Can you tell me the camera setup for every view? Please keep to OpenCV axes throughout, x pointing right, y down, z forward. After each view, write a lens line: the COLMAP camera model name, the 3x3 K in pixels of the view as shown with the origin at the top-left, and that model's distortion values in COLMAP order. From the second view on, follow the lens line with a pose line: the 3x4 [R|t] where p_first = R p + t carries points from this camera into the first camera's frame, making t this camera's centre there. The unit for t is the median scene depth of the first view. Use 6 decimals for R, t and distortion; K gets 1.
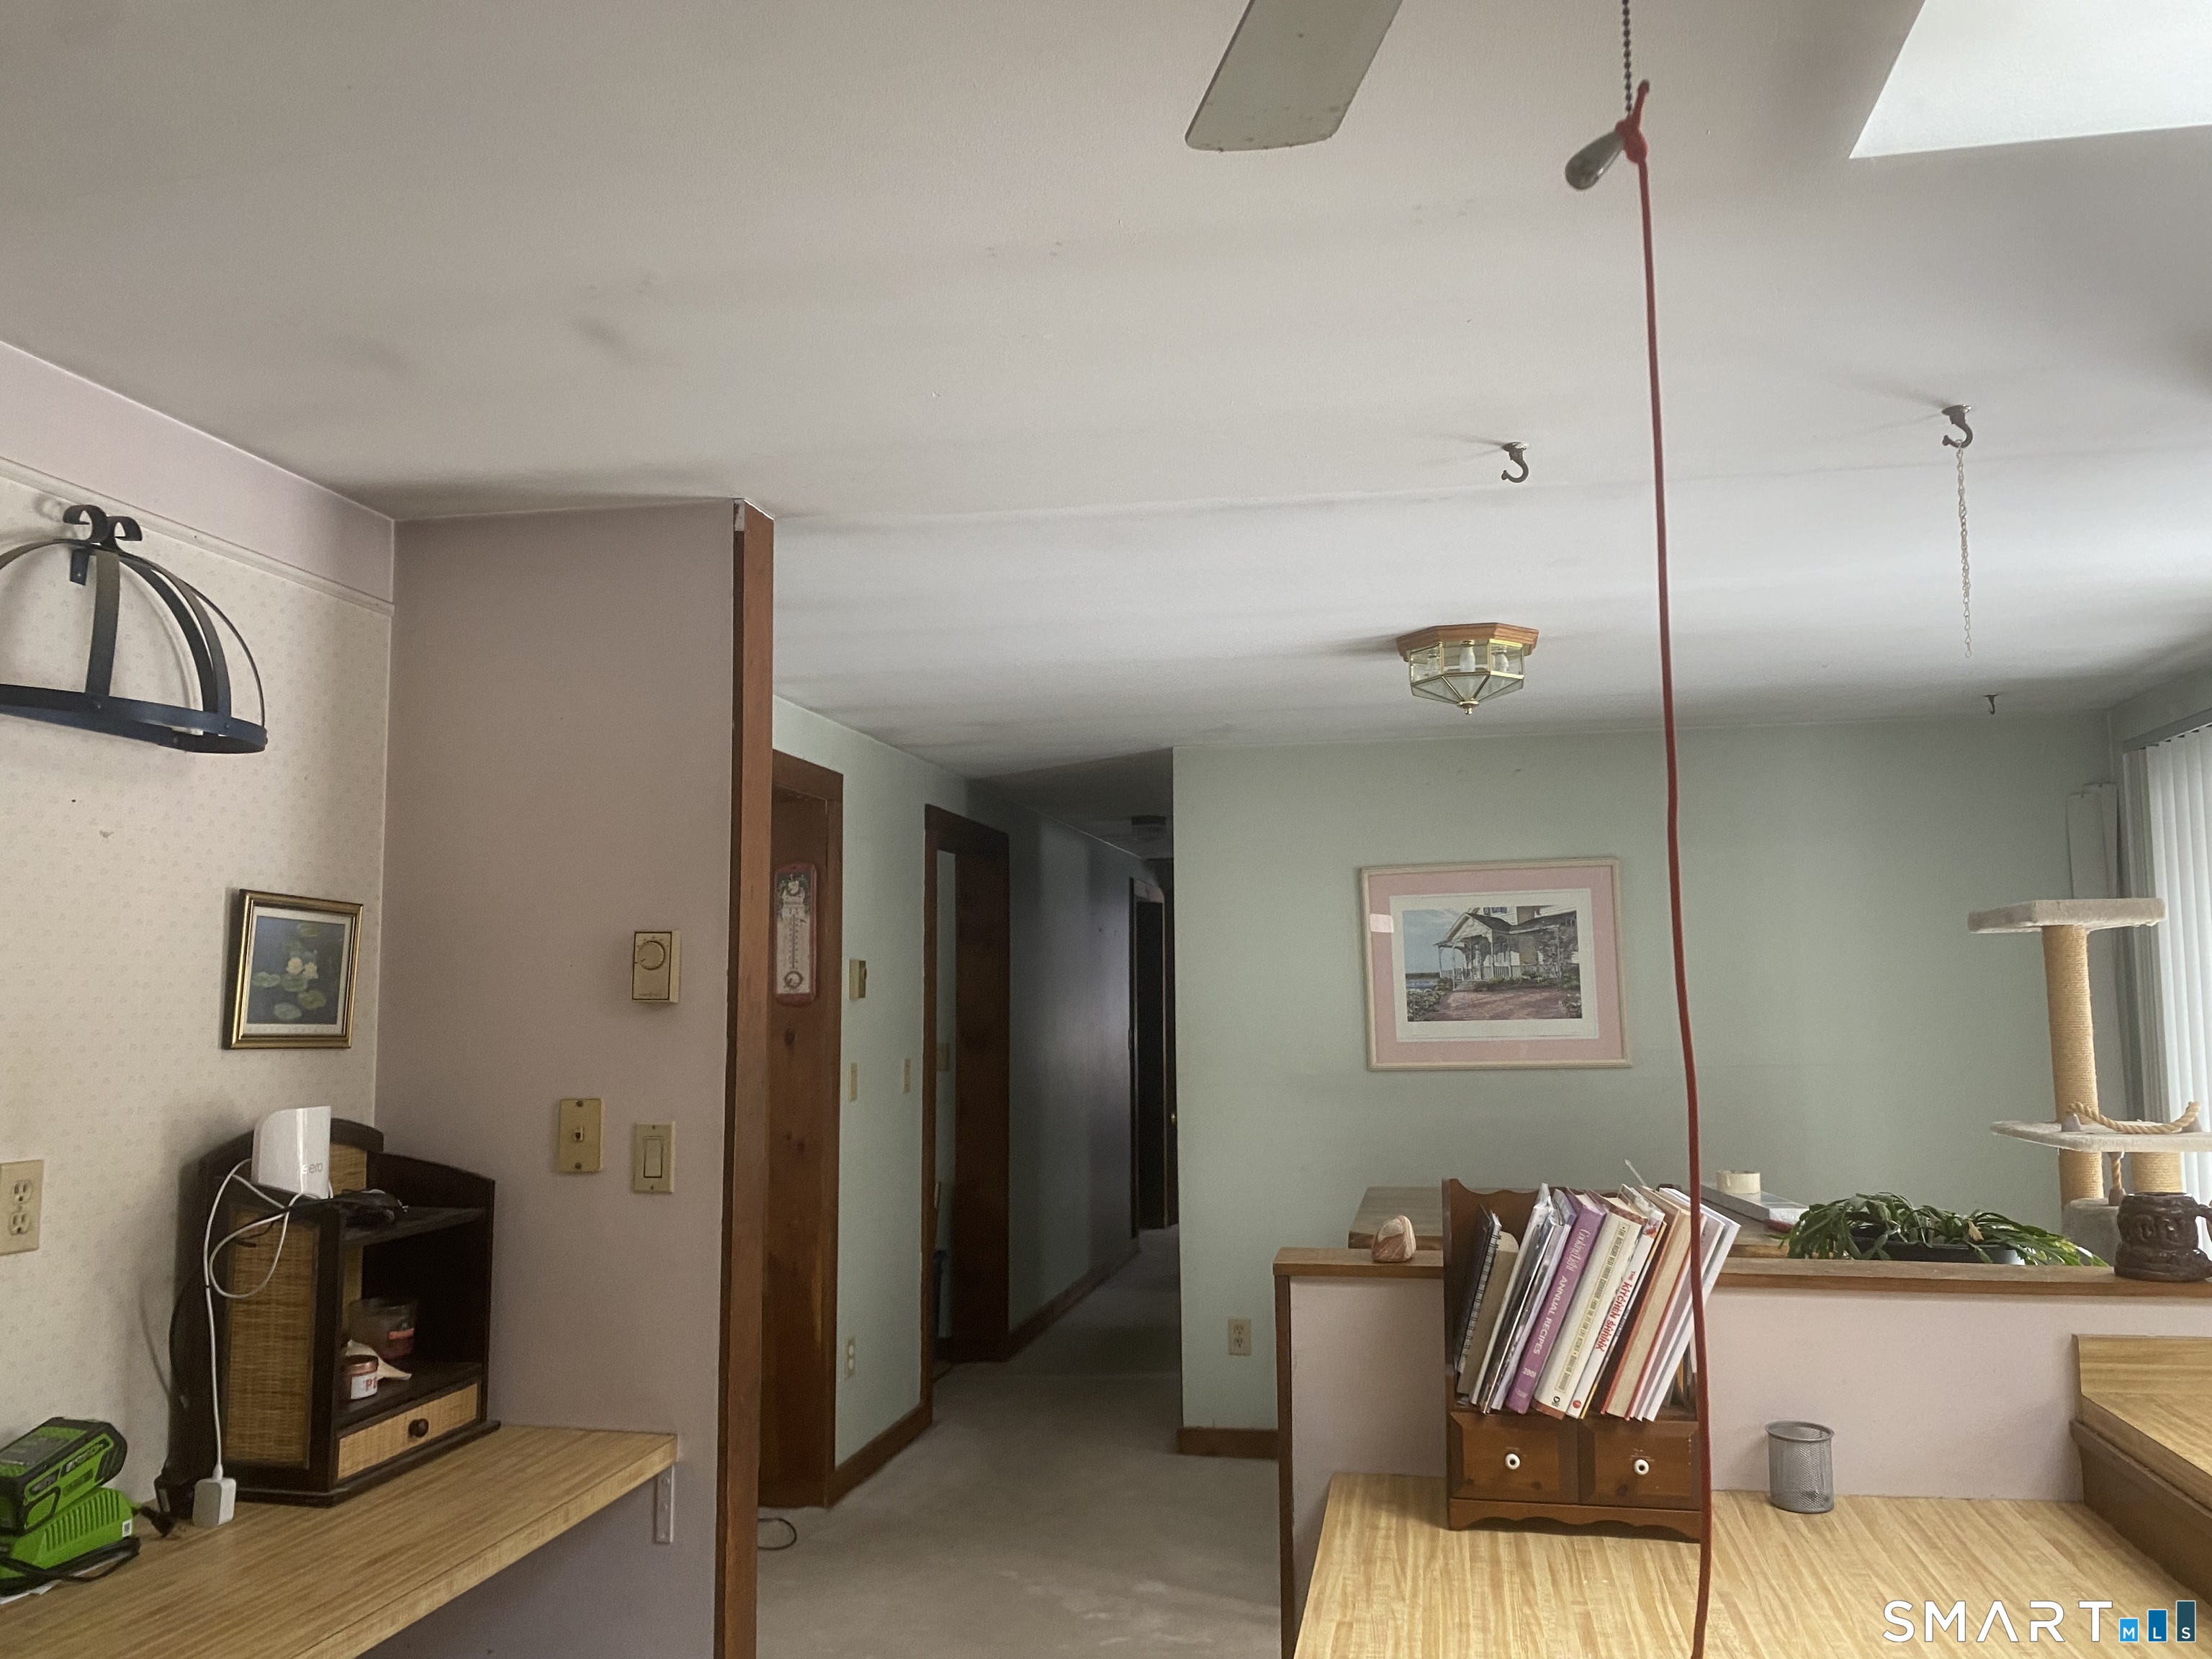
lens RADIAL K [[1674.0, 0, 1104.7], [0, 1674.0, 829.6], [0, 0, 1]] dist [0.035013, -0.000044]
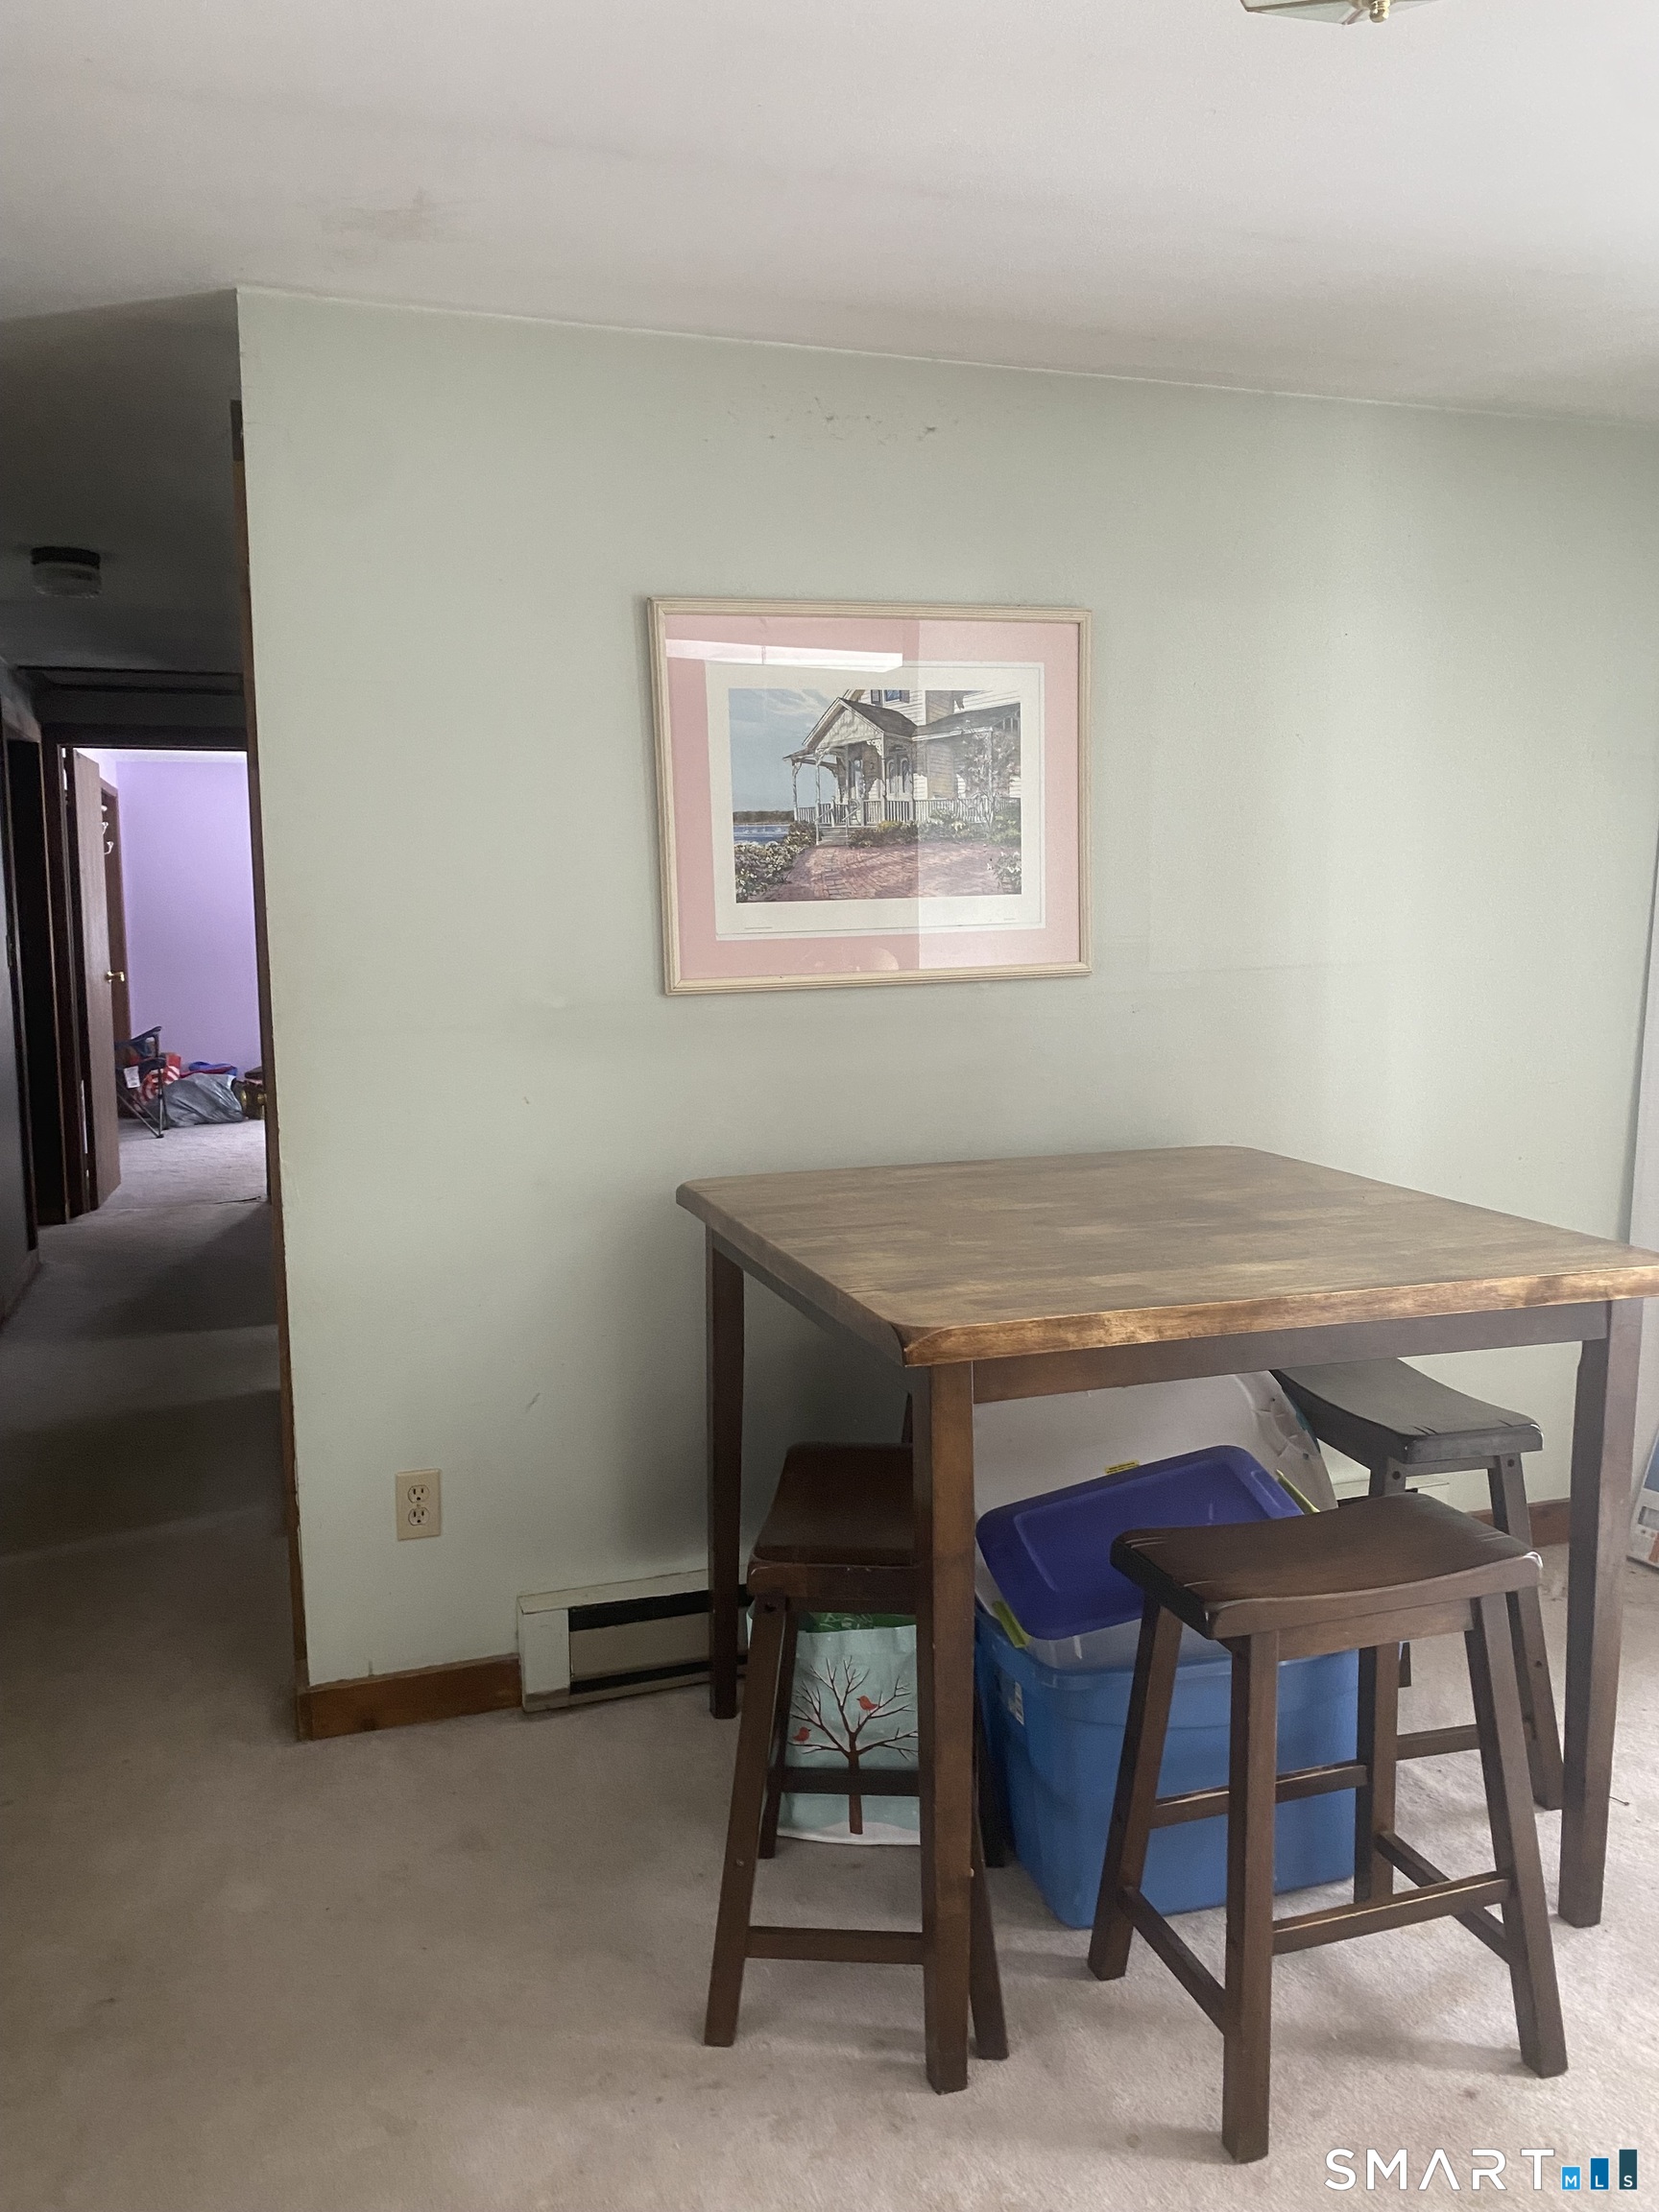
lens RADIAL K [[1674.0, 0, 827.1], [0, 1674.0, 1097.6], [0, 0, 1]] dist [0.035013, -0.000044]
pose [[0.869770, -0.062401, 0.489495, -0.058655], [-0.042951, 0.978634, 0.201075, 0.067023], [-0.491584, -0.195913, 0.848506, 0.524458]]
